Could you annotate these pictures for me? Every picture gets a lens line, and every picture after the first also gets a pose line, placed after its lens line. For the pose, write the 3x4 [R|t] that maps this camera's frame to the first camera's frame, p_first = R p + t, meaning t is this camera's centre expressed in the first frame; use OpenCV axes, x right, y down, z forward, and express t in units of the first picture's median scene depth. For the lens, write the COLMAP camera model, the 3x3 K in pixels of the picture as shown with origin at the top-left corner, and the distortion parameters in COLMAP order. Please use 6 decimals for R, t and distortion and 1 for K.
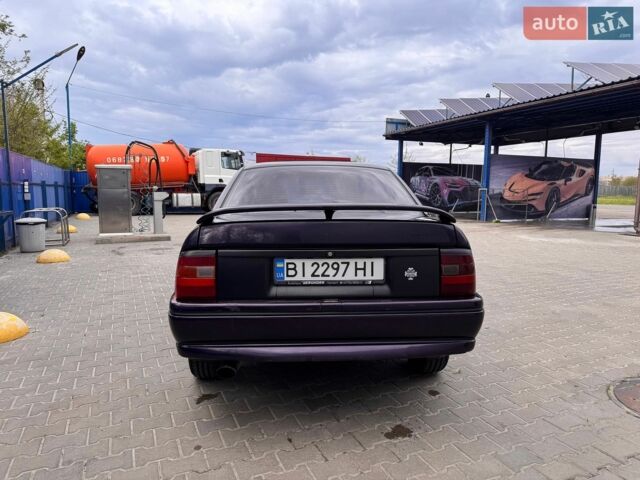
lens RADIAL K [[489.9, 0, 320.0], [0, 489.9, 240.0], [0, 0, 1]] dist [-0.006412, -0.005684]
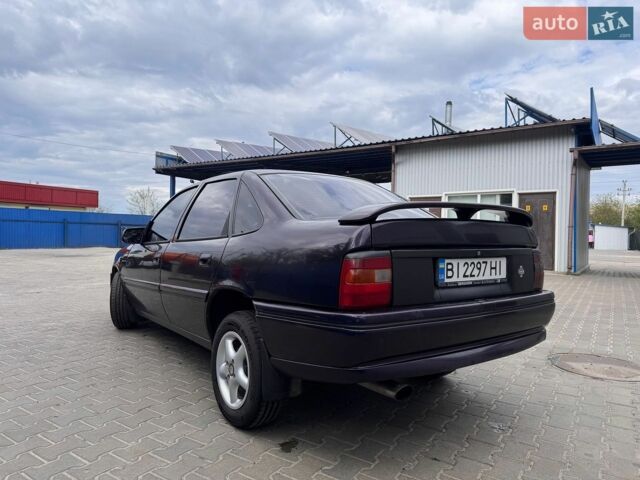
lens RADIAL K [[489.9, 0, 320.0], [0, 489.9, 240.0], [0, 0, 1]] dist [-0.006412, -0.005684]
pose [[0.810254, 0.015318, 0.585879, -0.158560], [0.042060, 0.995561, -0.084197, 0.013662], [-0.584568, 0.092863, 0.806013, 0.071005]]
